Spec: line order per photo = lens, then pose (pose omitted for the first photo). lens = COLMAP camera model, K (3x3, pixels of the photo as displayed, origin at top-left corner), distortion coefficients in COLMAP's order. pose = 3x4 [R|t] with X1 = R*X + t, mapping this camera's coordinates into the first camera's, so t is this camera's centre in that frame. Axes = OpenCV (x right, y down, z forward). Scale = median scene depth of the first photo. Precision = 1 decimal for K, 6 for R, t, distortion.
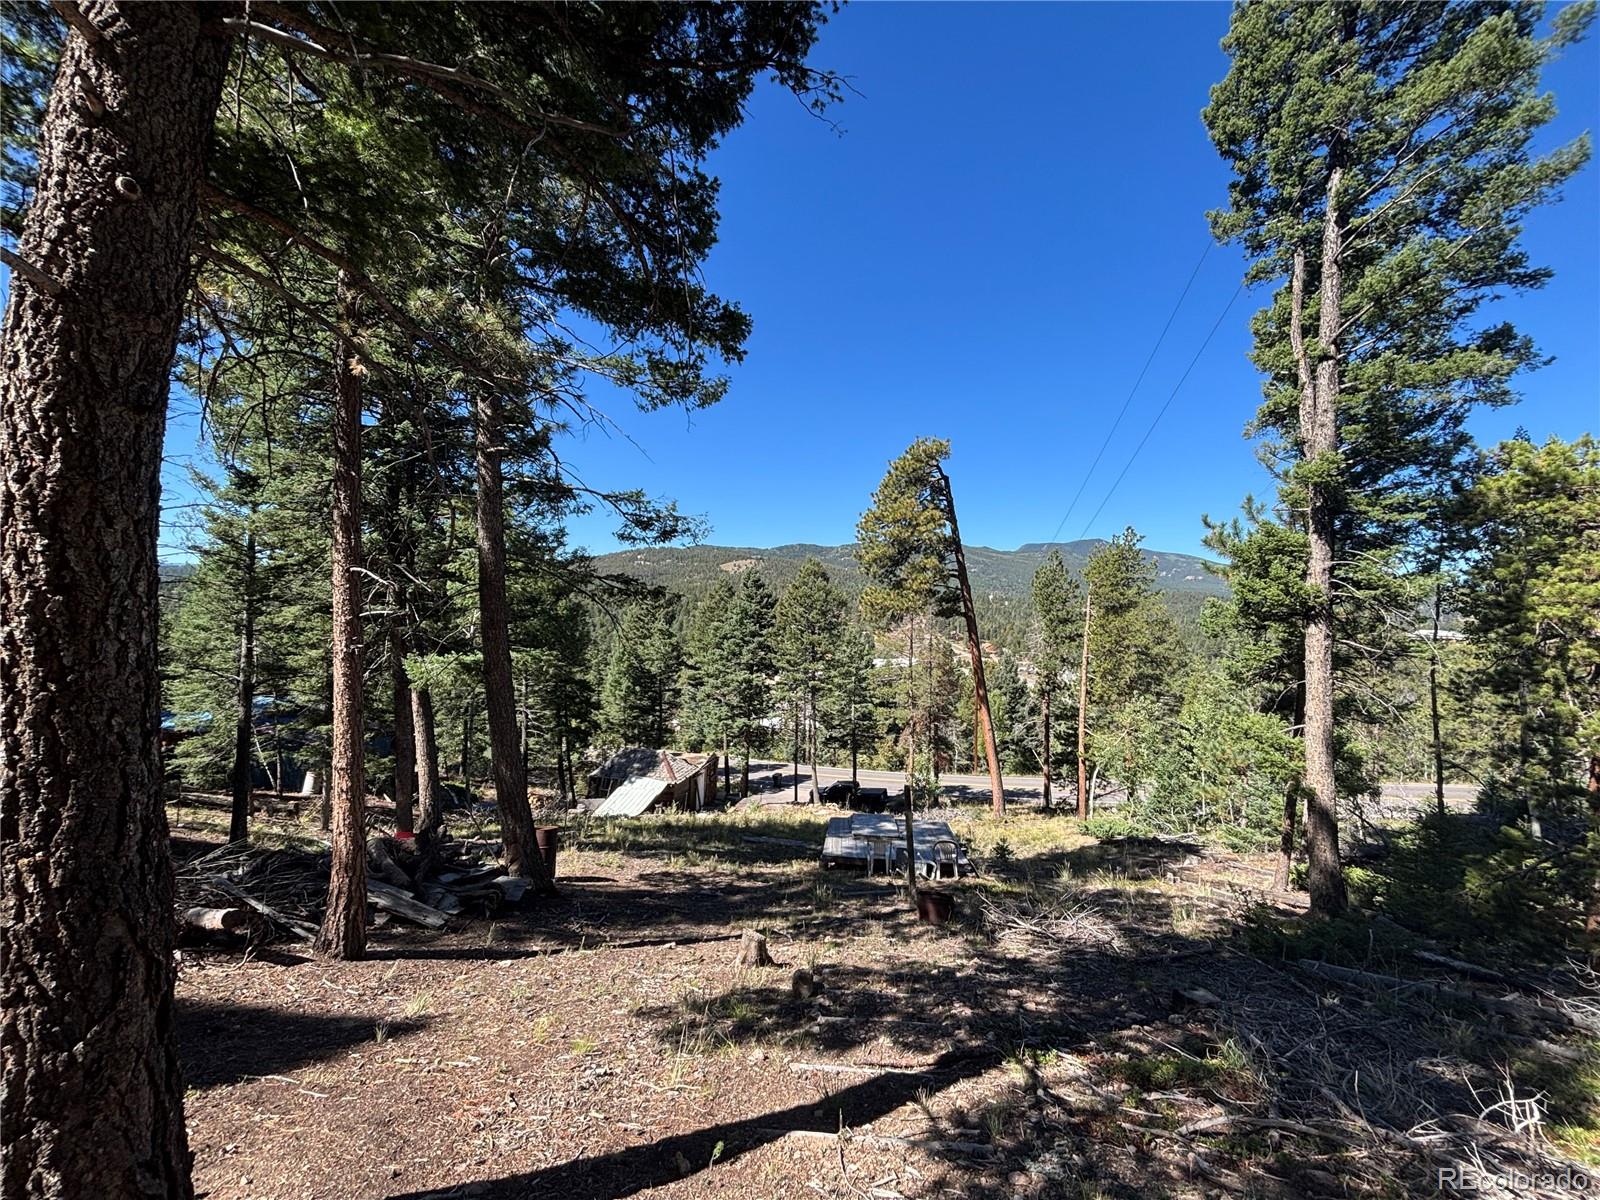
lens RADIAL K [[640.2, 0, 800.0], [0, 640.2, 600.0], [0, 0, 1]] dist [0.000551, -0.001774]
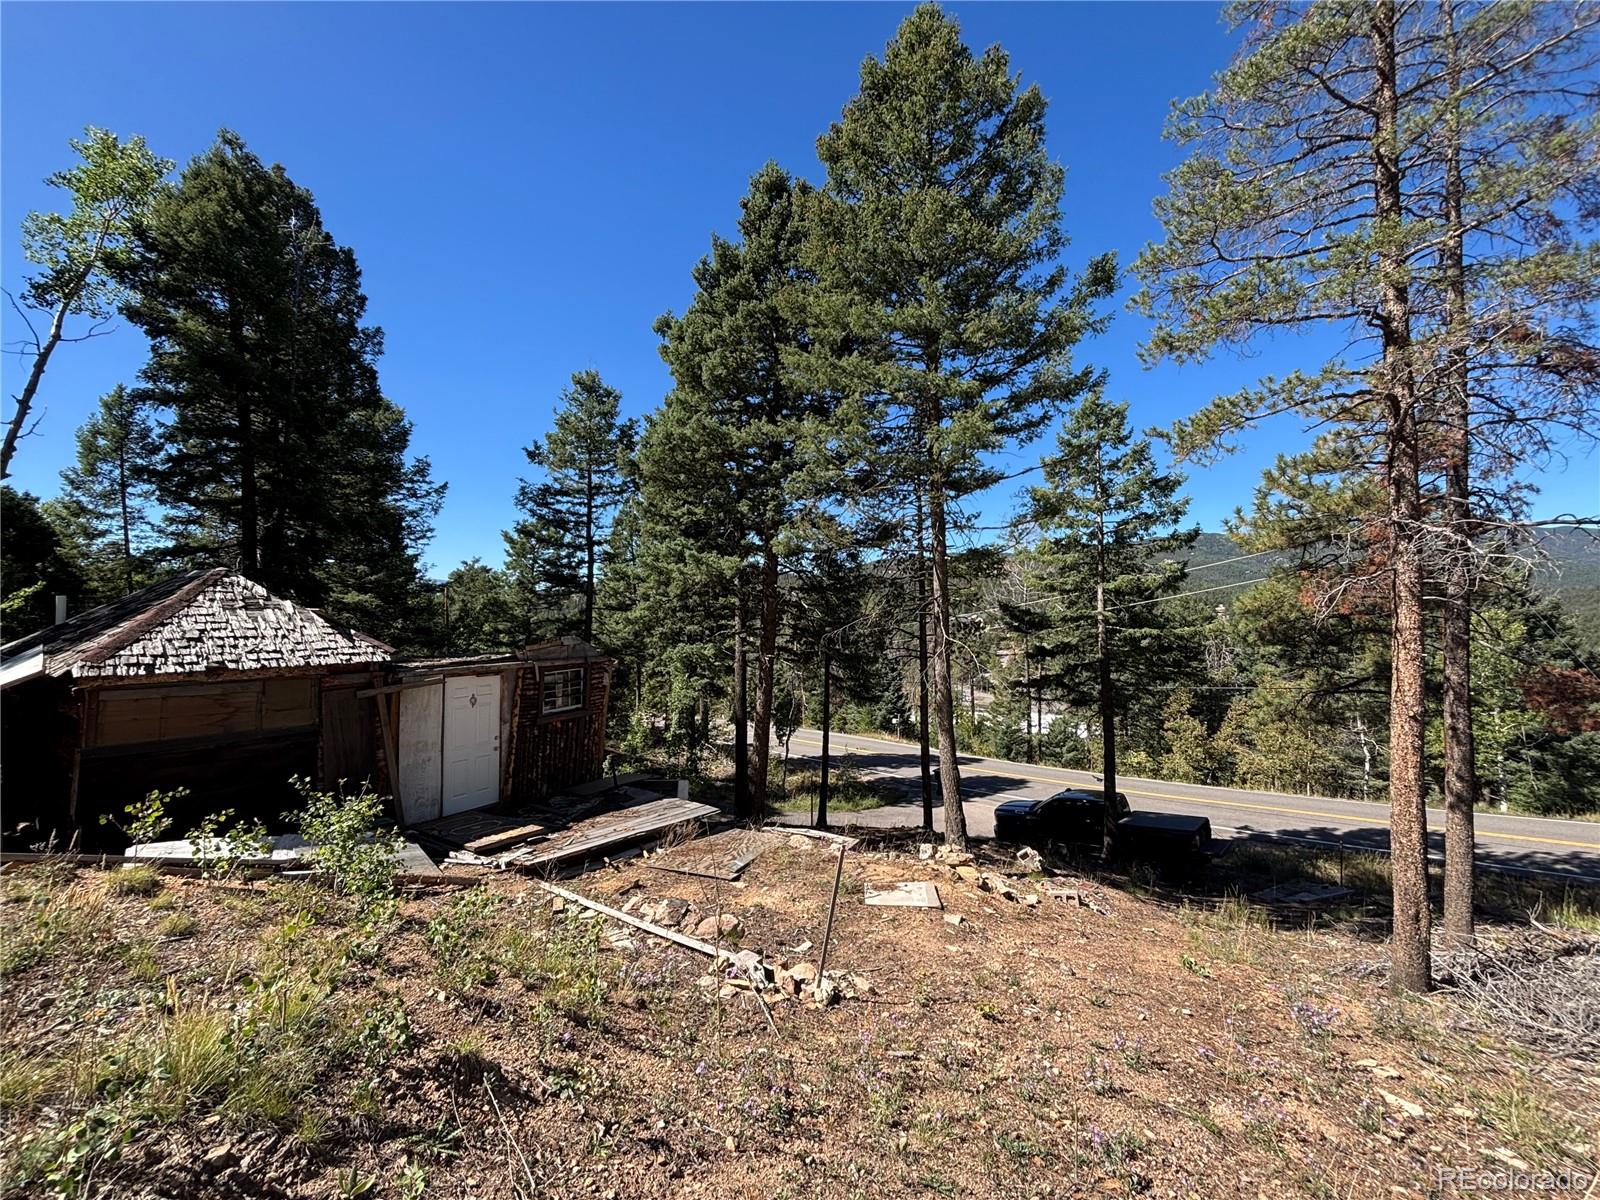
lens RADIAL K [[641.2, 0, 800.0], [0, 641.2, 600.0], [0, 0, 1]] dist [-0.001099, -0.000512]
pose [[0.924964, -0.024356, -0.379273, 0.042844], [0.021911, 0.999702, -0.010761, 0.117896], [0.379422, 0.001643, 0.925222, 0.405858]]
